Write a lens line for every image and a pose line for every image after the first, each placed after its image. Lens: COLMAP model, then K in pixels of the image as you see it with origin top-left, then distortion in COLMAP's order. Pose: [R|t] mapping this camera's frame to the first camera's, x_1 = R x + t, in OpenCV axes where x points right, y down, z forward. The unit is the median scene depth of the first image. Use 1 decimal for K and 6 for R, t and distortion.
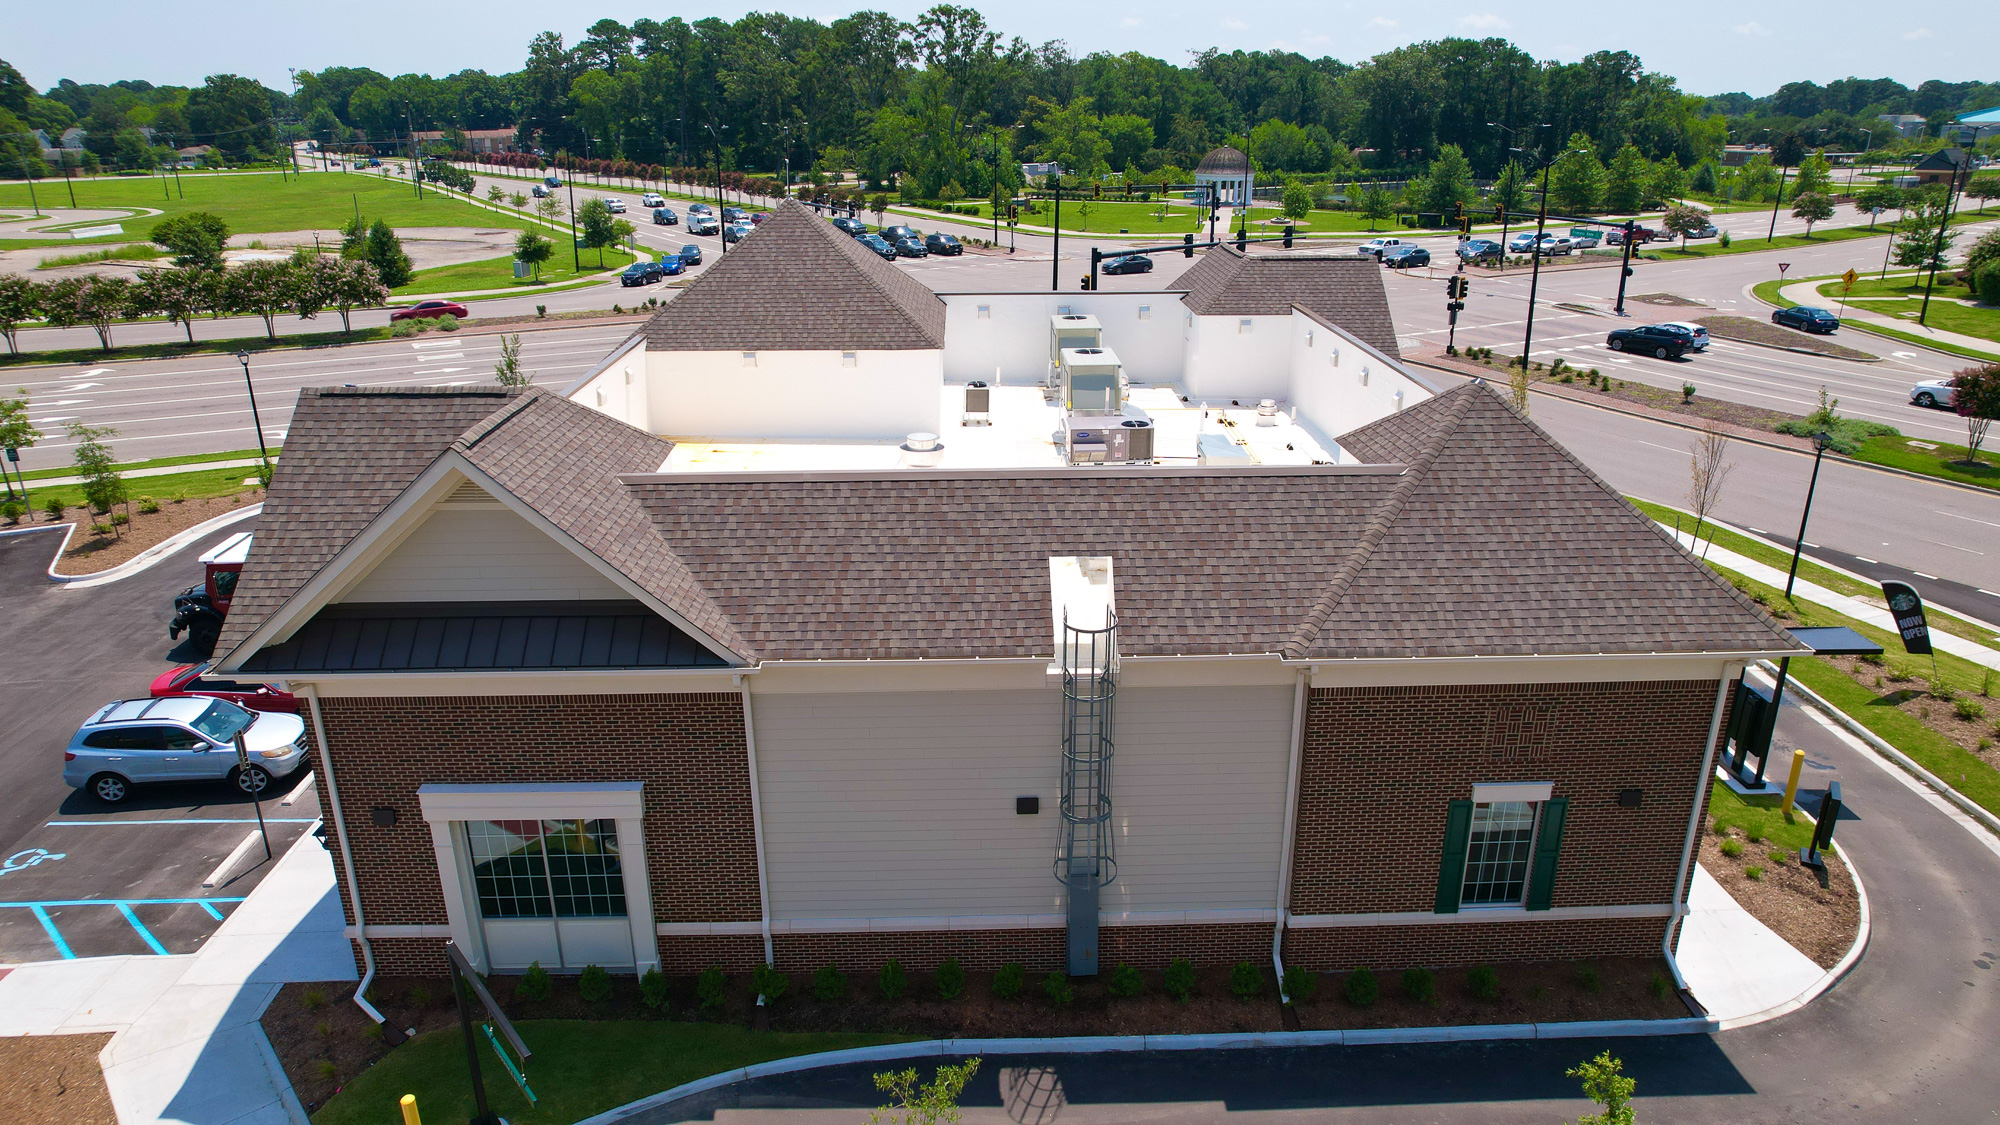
lens RADIAL K [[1282.8, 0, 1000.0], [0, 1282.8, 562.5], [0, 0, 1]] dist [-0.081423, 0.071888]
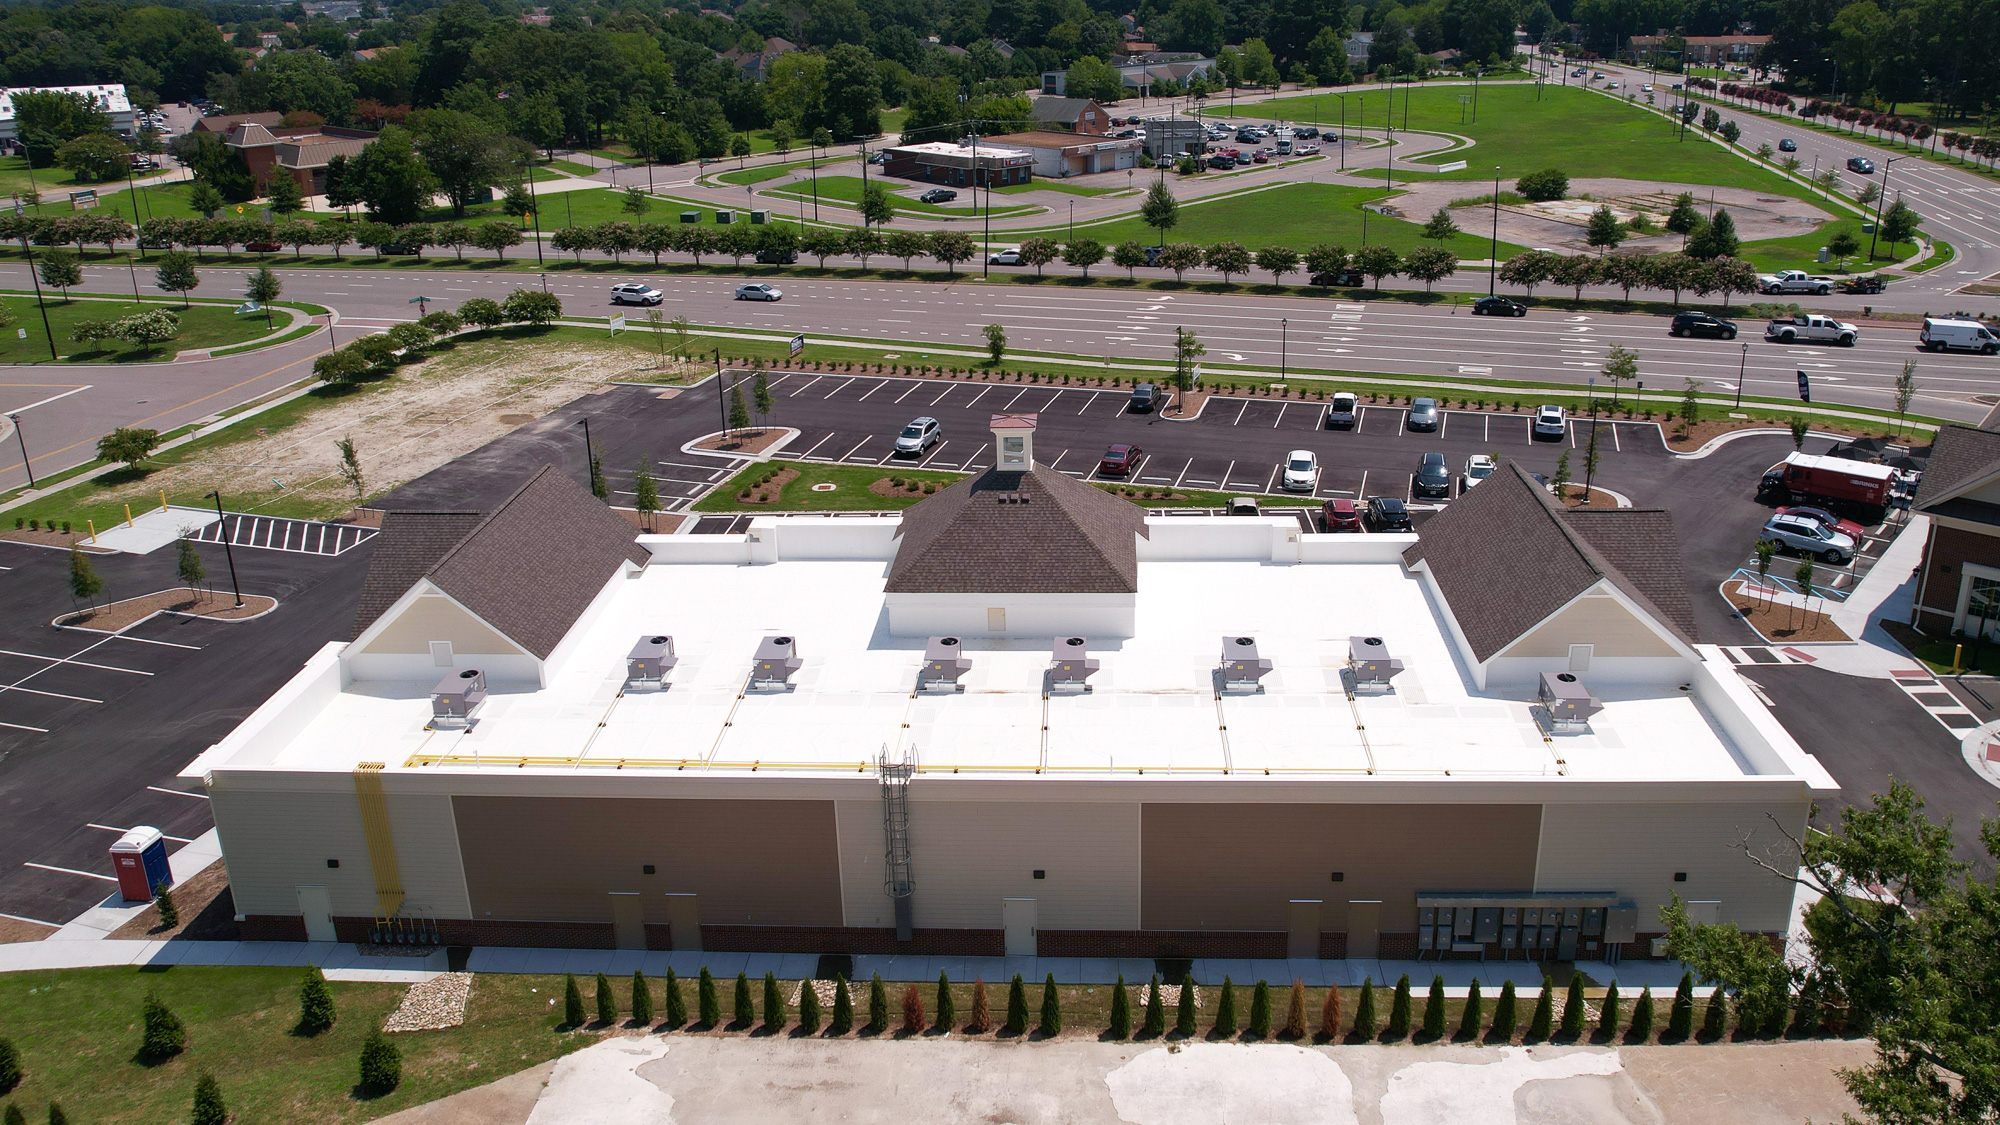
lens RADIAL K [[1390.2, 0, 999.7], [0, 1390.2, 465.4], [0, 0, 1]] dist [0.003062, 0.003114]
pose [[0.713548, 0.217298, -0.666057, 0.008325], [-0.209030, 0.973416, 0.093638, 0.010663], [0.668697, 0.072411, 0.740000, -0.307854]]
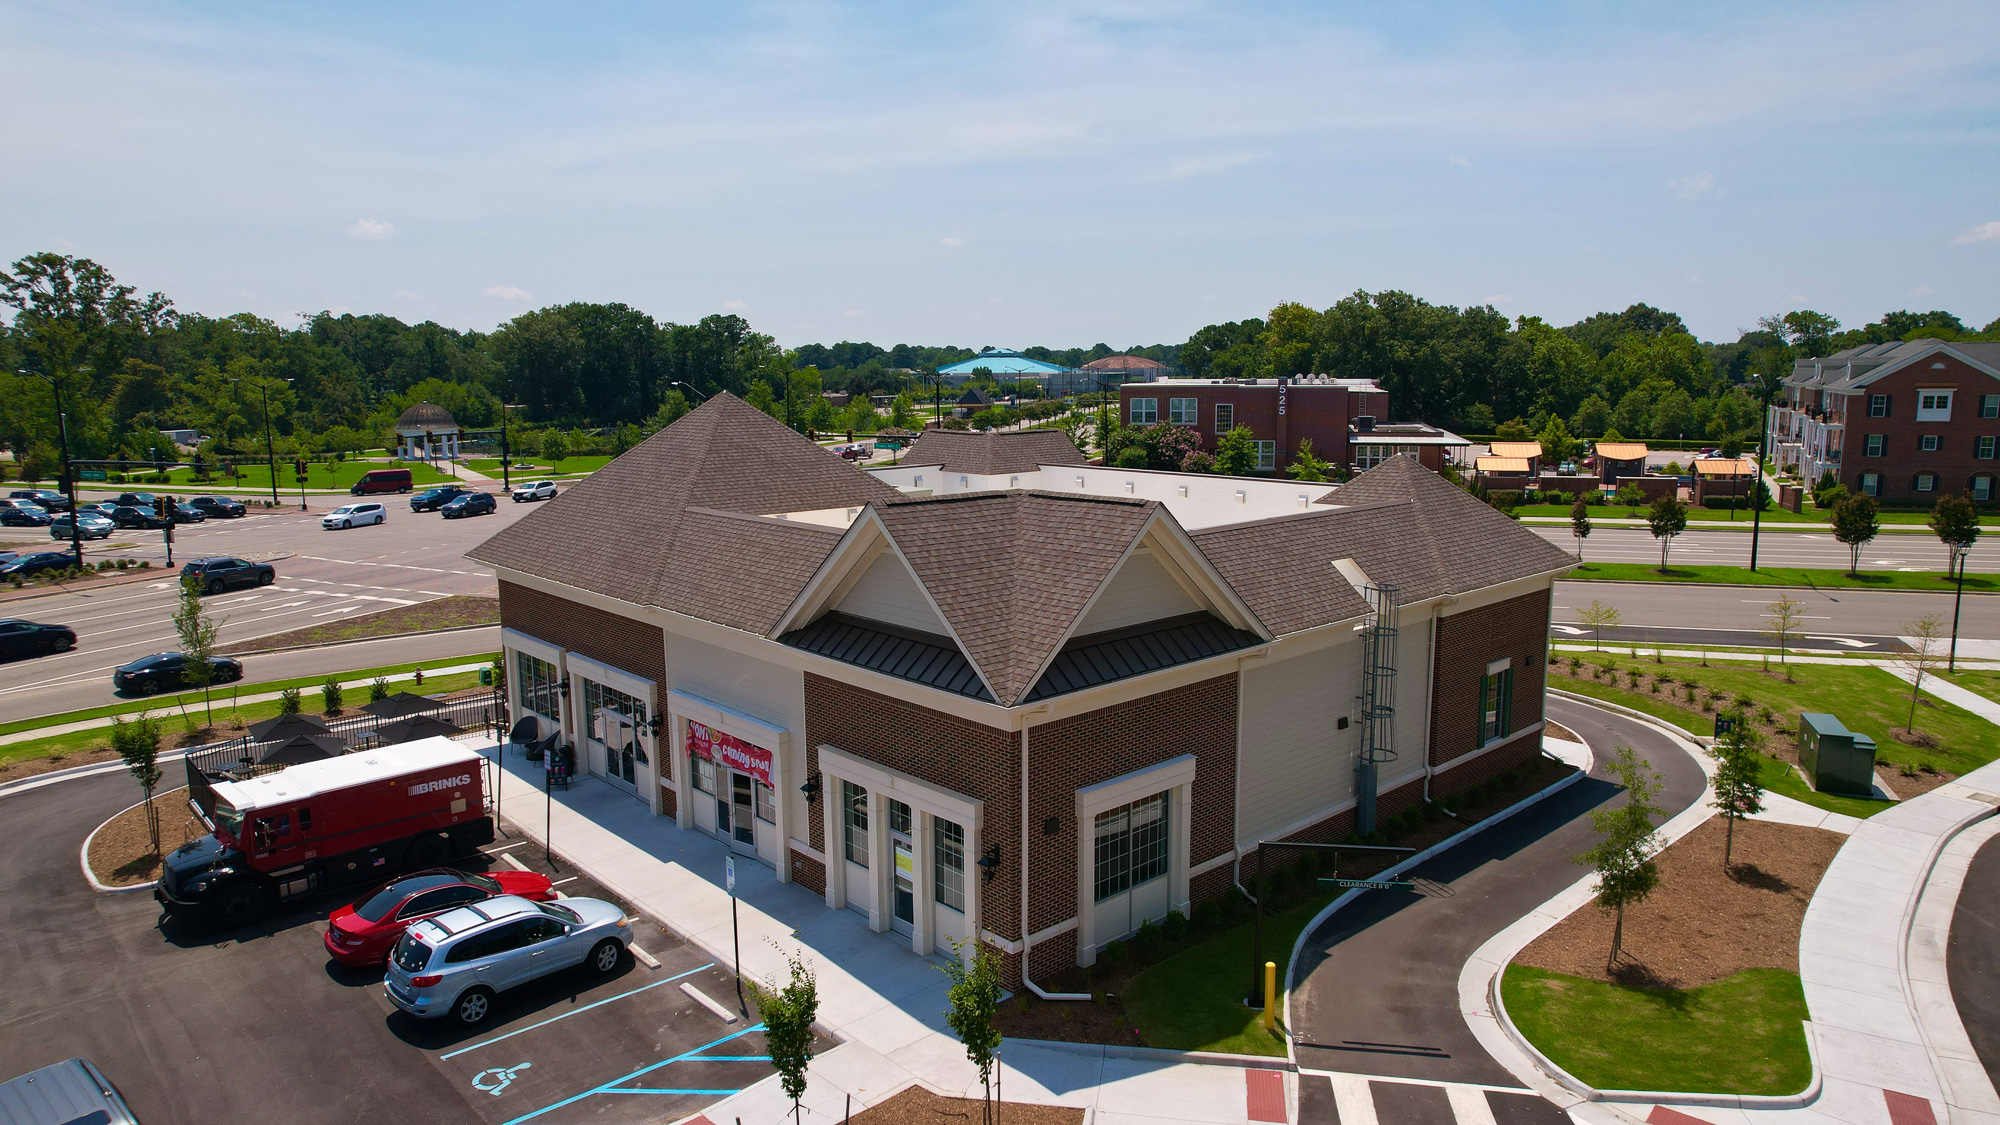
lens RADIAL K [[1282.8, 0, 1000.0], [0, 1282.8, 562.5], [0, 0, 1]] dist [-0.081423, 0.071888]
pose [[0.758066, -0.102193, 0.644121, -0.125395], [0.226702, 0.967348, -0.113331, 0.008033], [-0.611508, 0.231936, 0.756481, 0.003591]]
